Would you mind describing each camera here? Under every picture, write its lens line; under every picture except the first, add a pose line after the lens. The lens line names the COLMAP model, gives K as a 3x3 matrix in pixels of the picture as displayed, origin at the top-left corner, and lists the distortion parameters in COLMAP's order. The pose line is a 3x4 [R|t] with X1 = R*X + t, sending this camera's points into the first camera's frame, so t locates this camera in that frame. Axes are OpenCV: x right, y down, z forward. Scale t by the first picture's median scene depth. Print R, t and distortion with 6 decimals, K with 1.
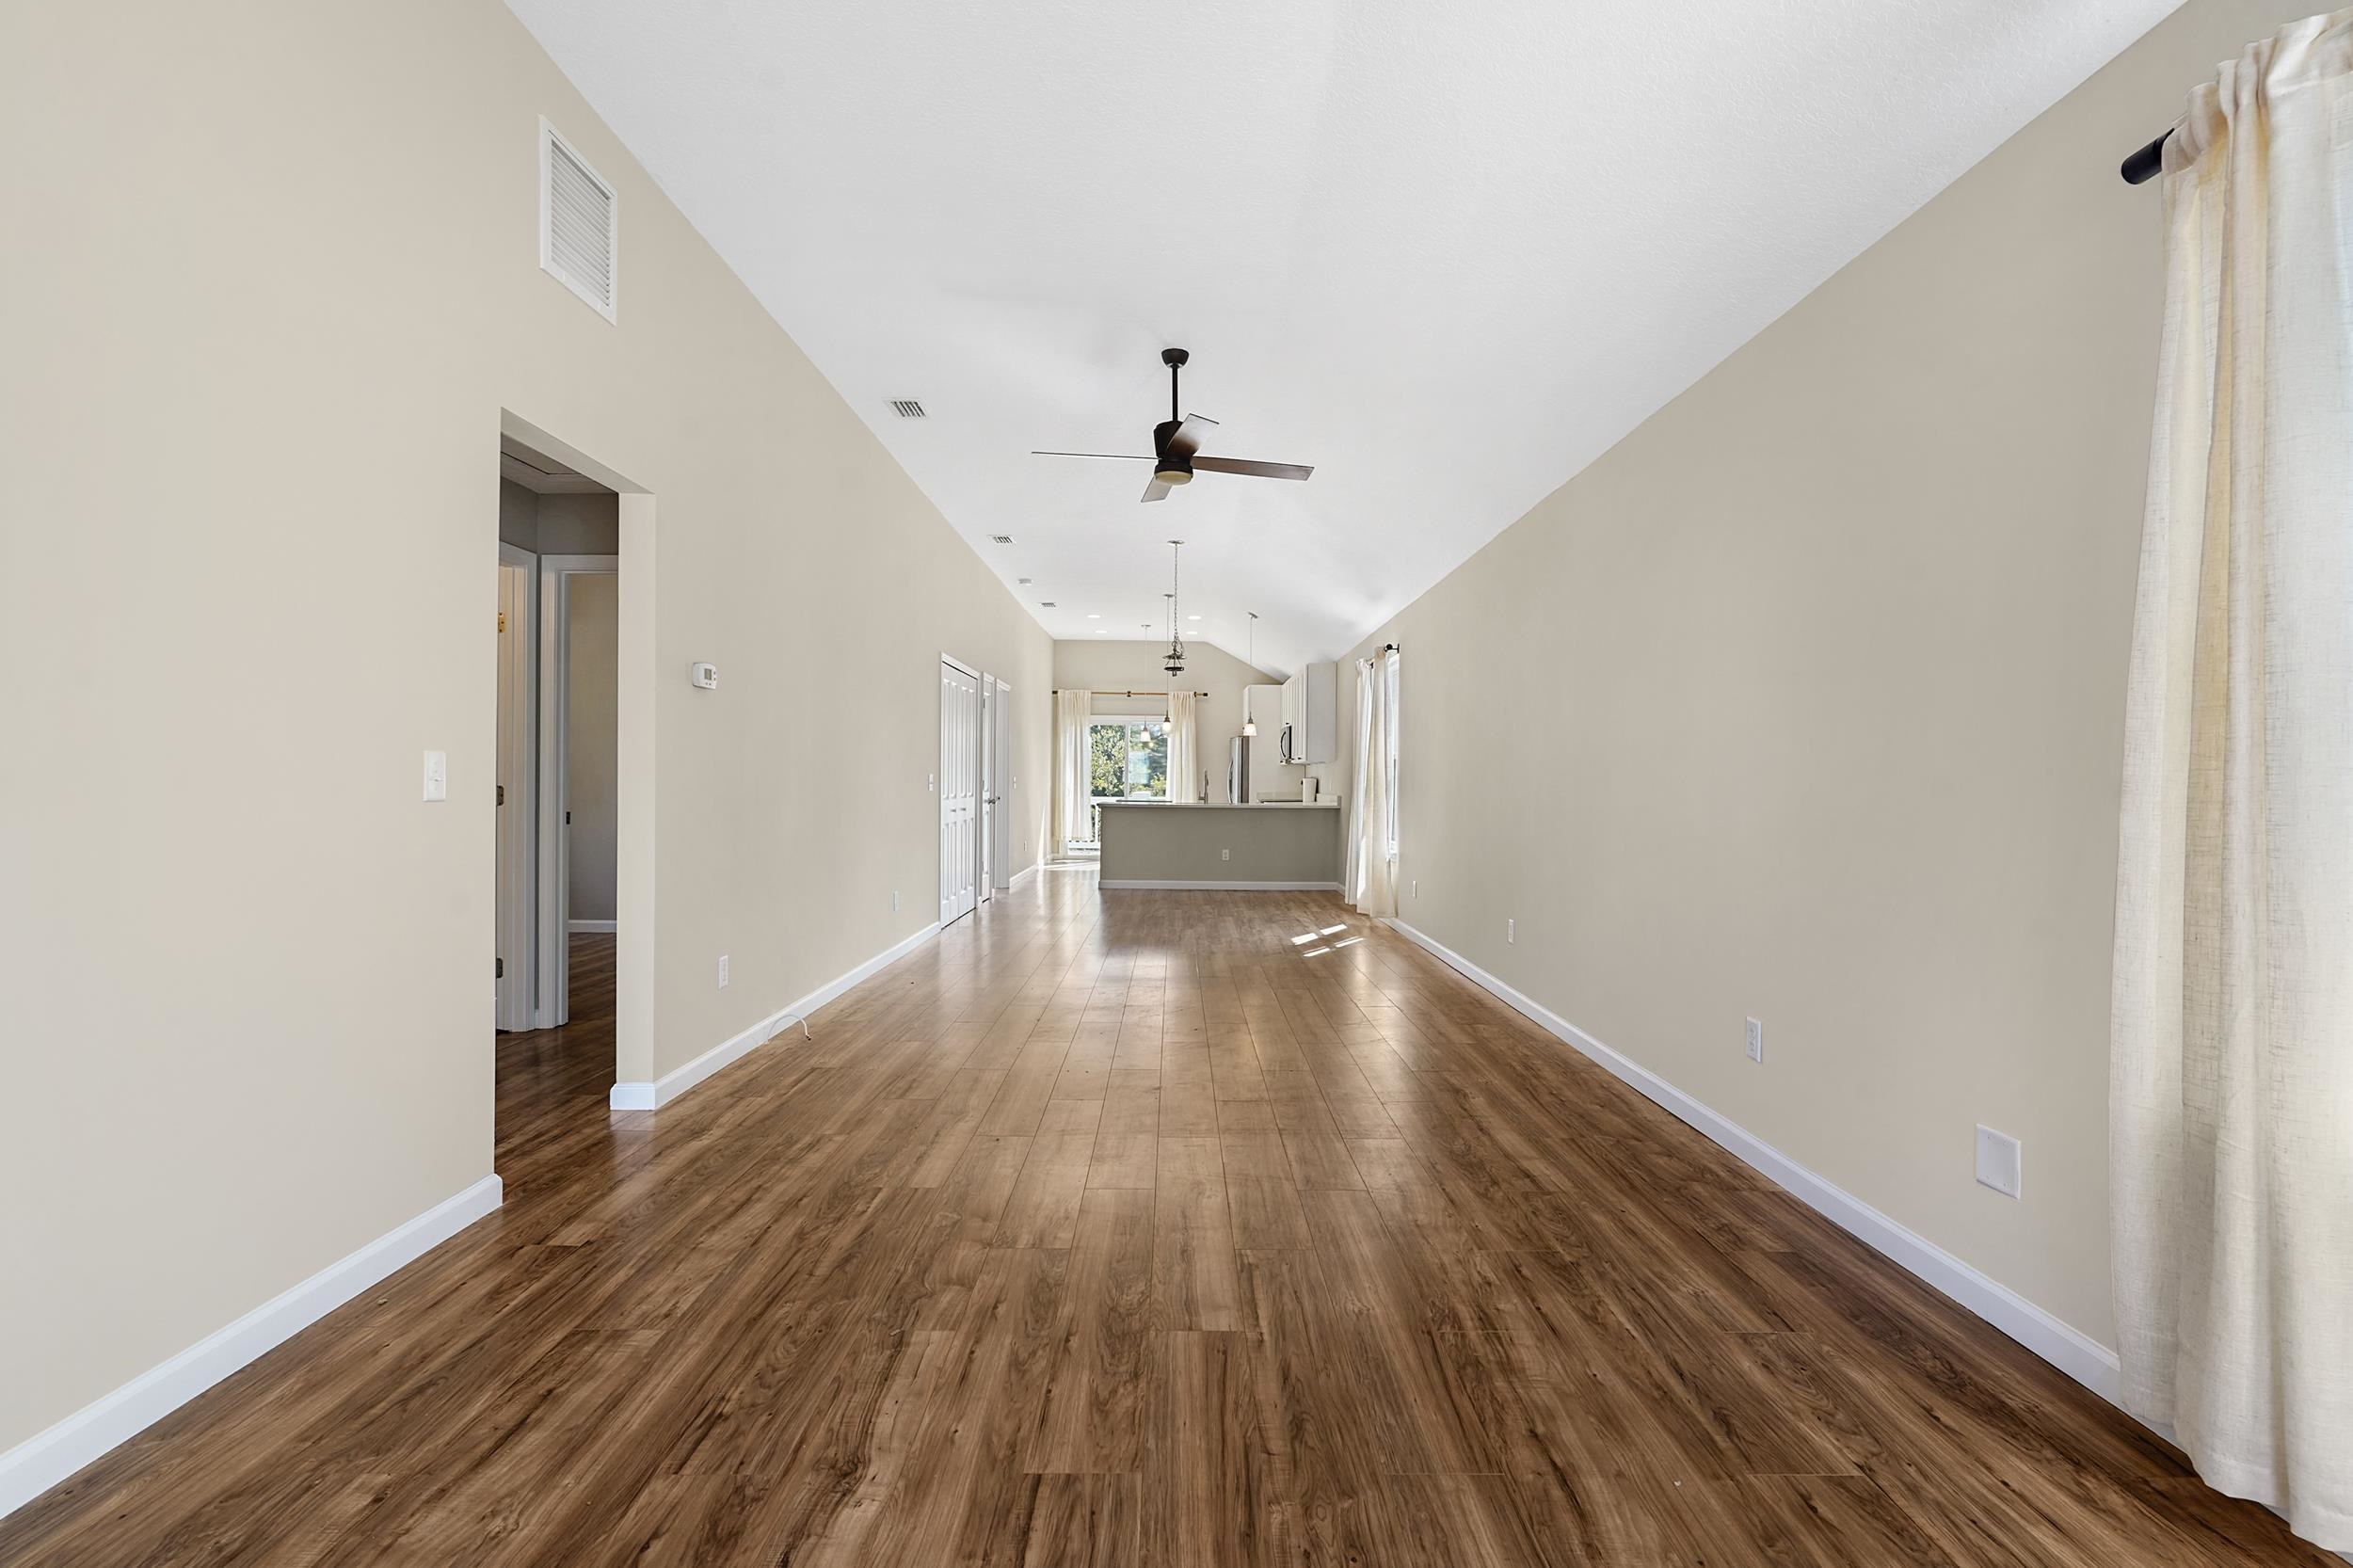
lens RADIAL K [[1106.2, 0, 1174.0], [0, 1106.2, 789.5], [0, 0, 1]] dist [-0.000434, 0.003259]
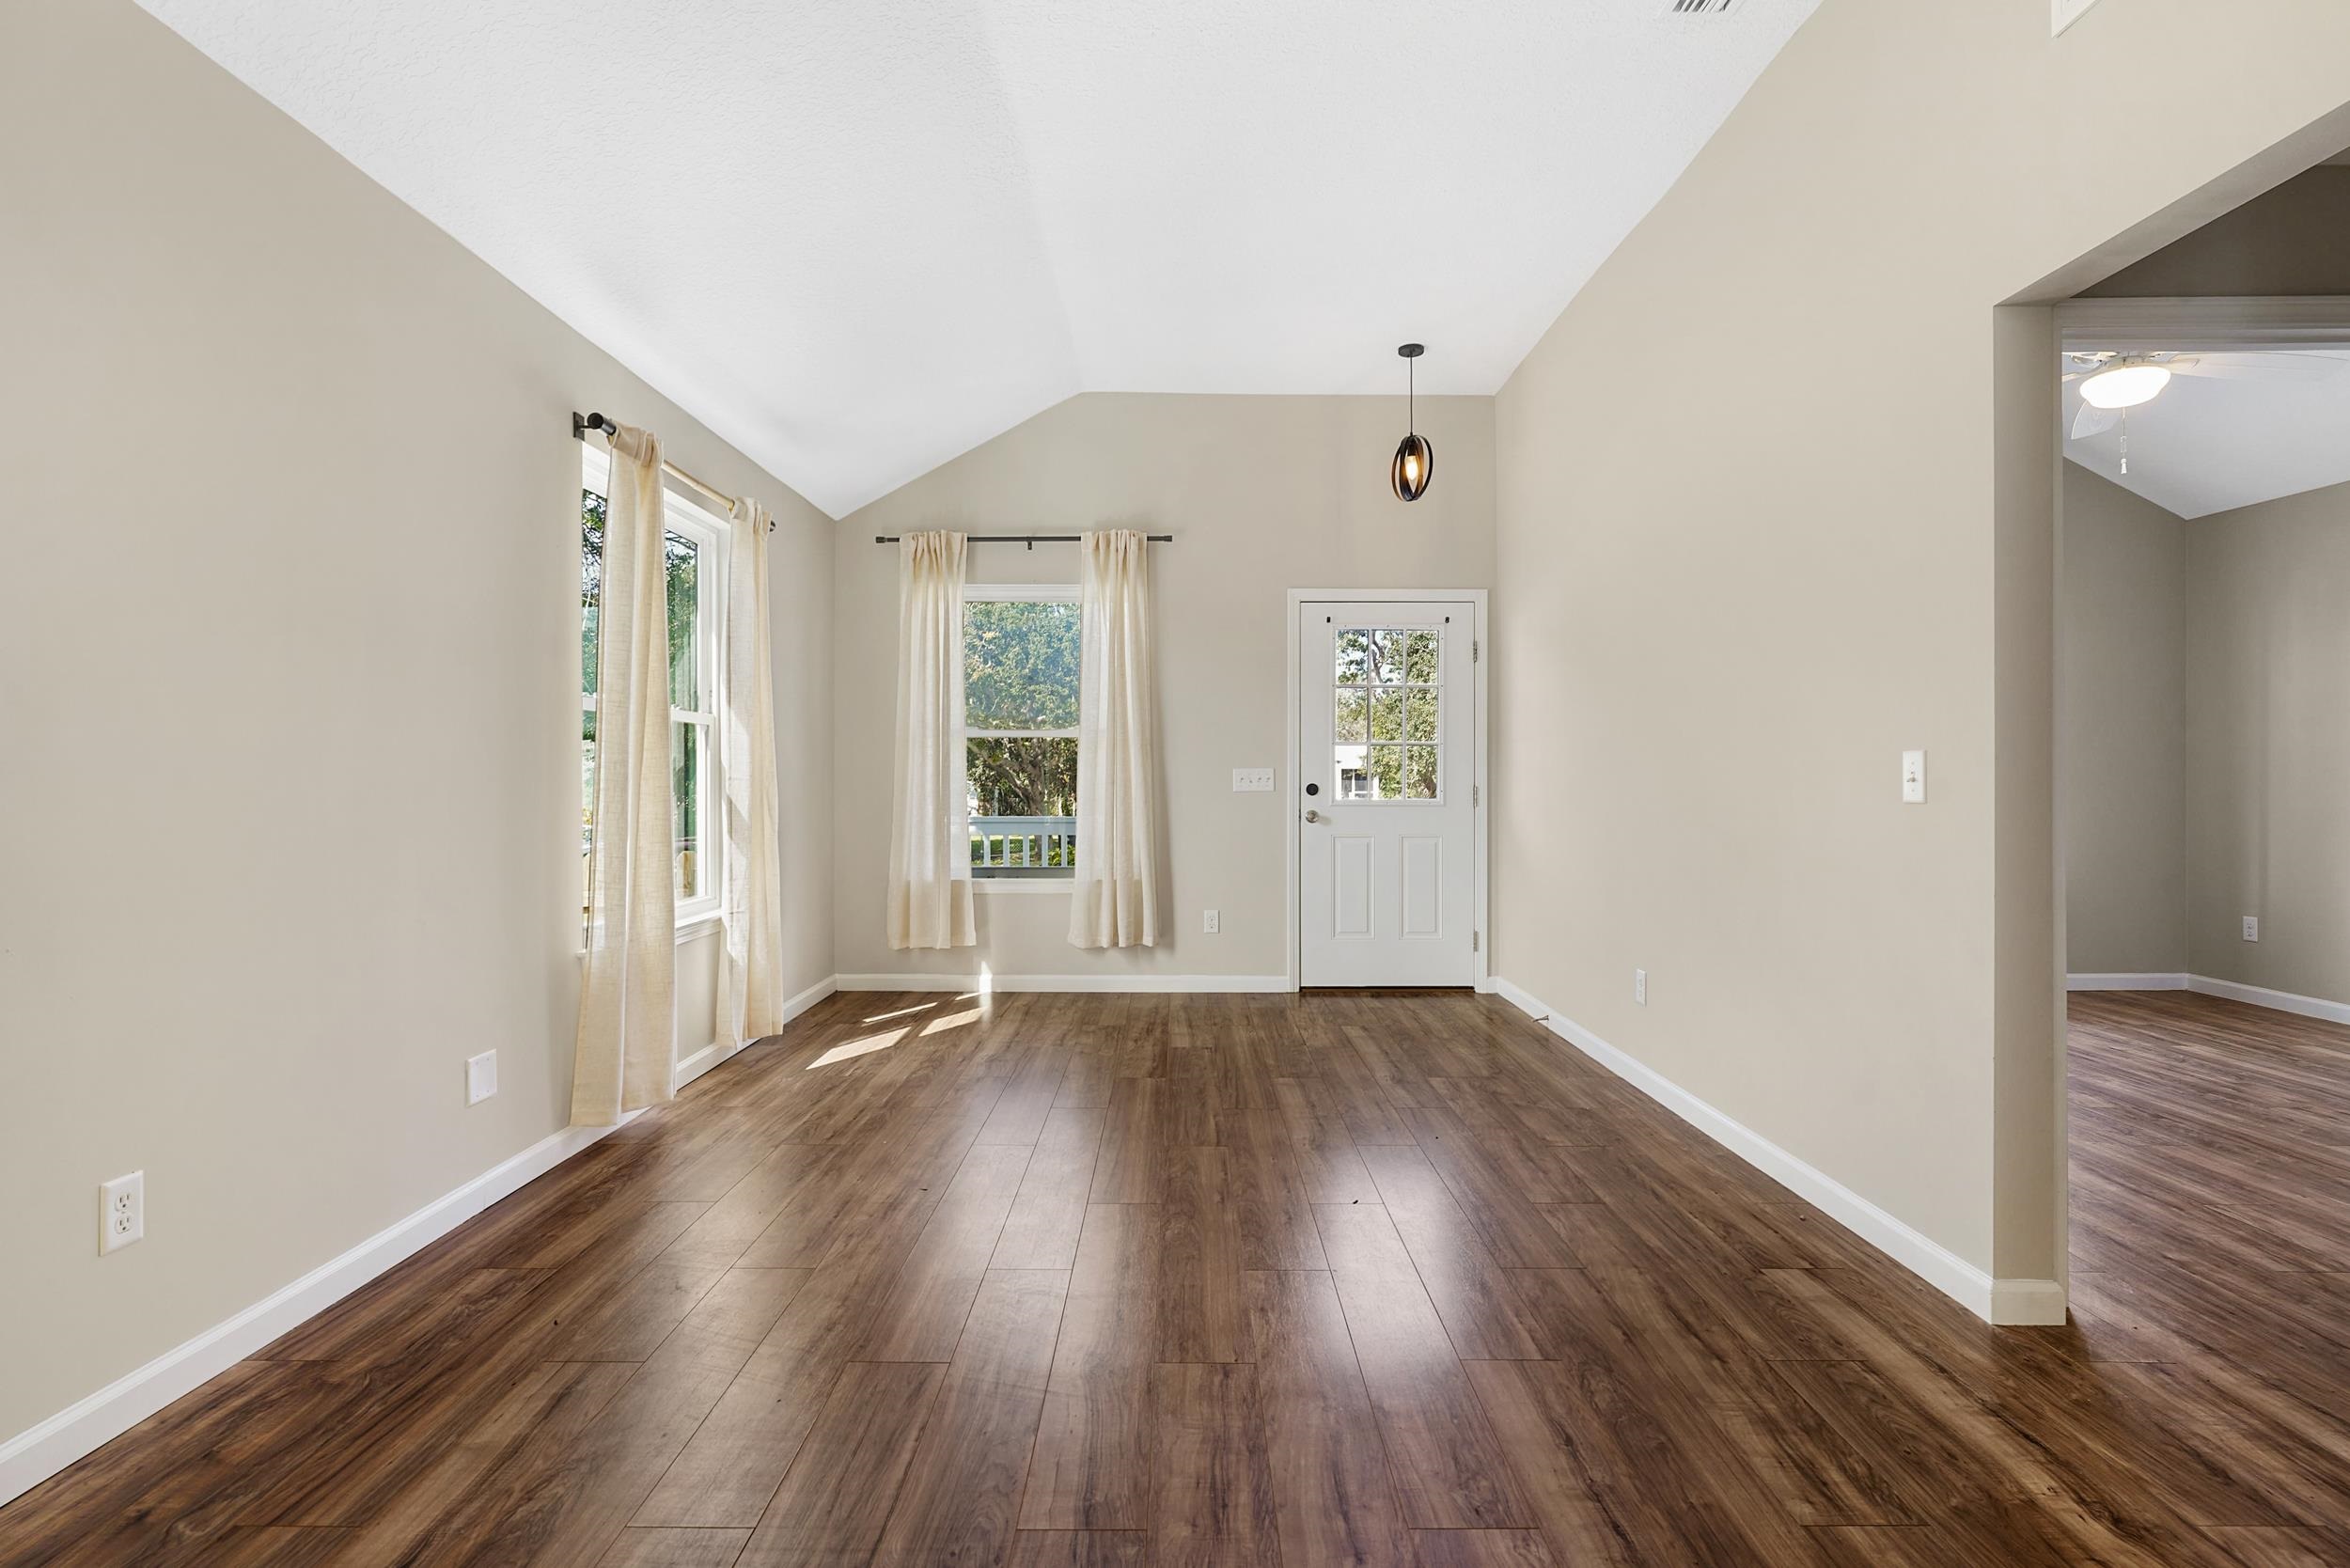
lens RADIAL K [[1104.9, 0, 1172.2], [0, 1104.9, 782.9], [0, 0, 1]] dist [-0.000434, 0.003259]
pose [[-0.999954, -0.007348, 0.006141, -0.032895], [-0.007310, 0.999955, 0.006070, -0.007580], [-0.006185, 0.006024, -0.999963, 1.885462]]
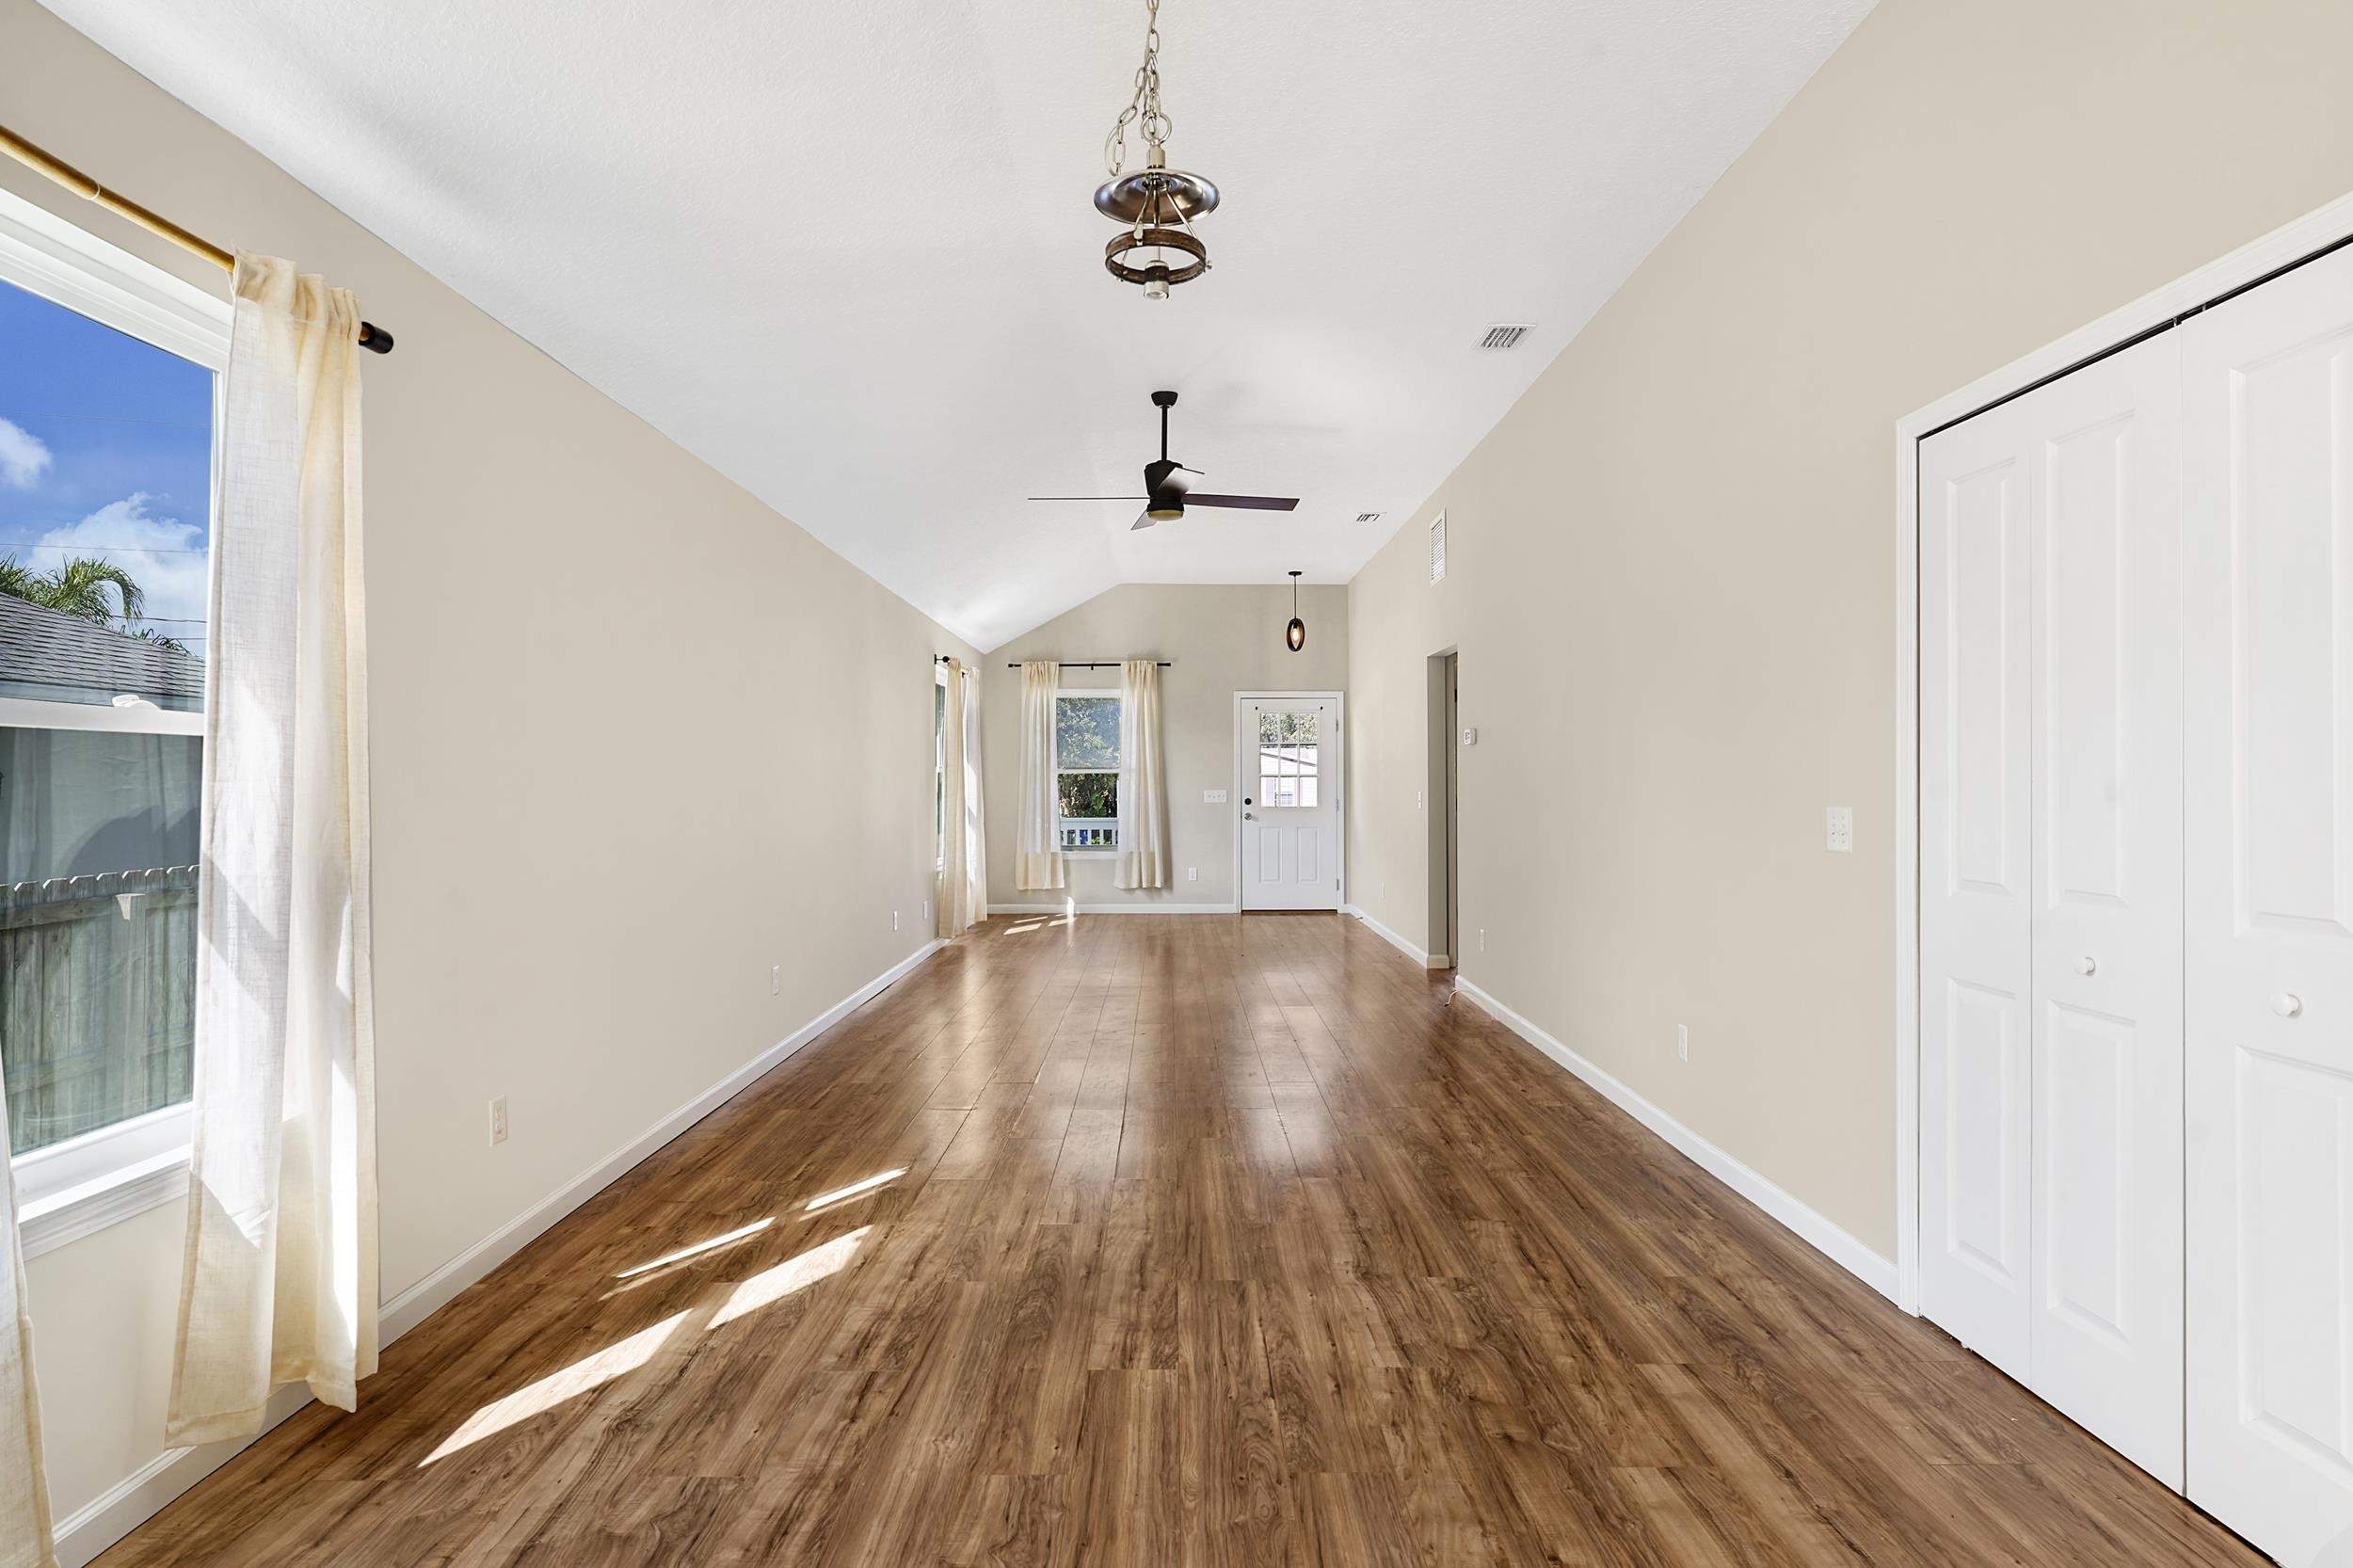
lens RADIAL K [[1257.0, 0, 1175.1], [0, 1257.0, 778.7], [0, 0, 1]] dist [0.000937, 0.000027]
pose [[-0.999990, -0.003082, -0.003202, -0.021705], [-0.003073, 0.999991, -0.002953, -0.042819], [0.003212, -0.002943, -0.999991, 3.759952]]
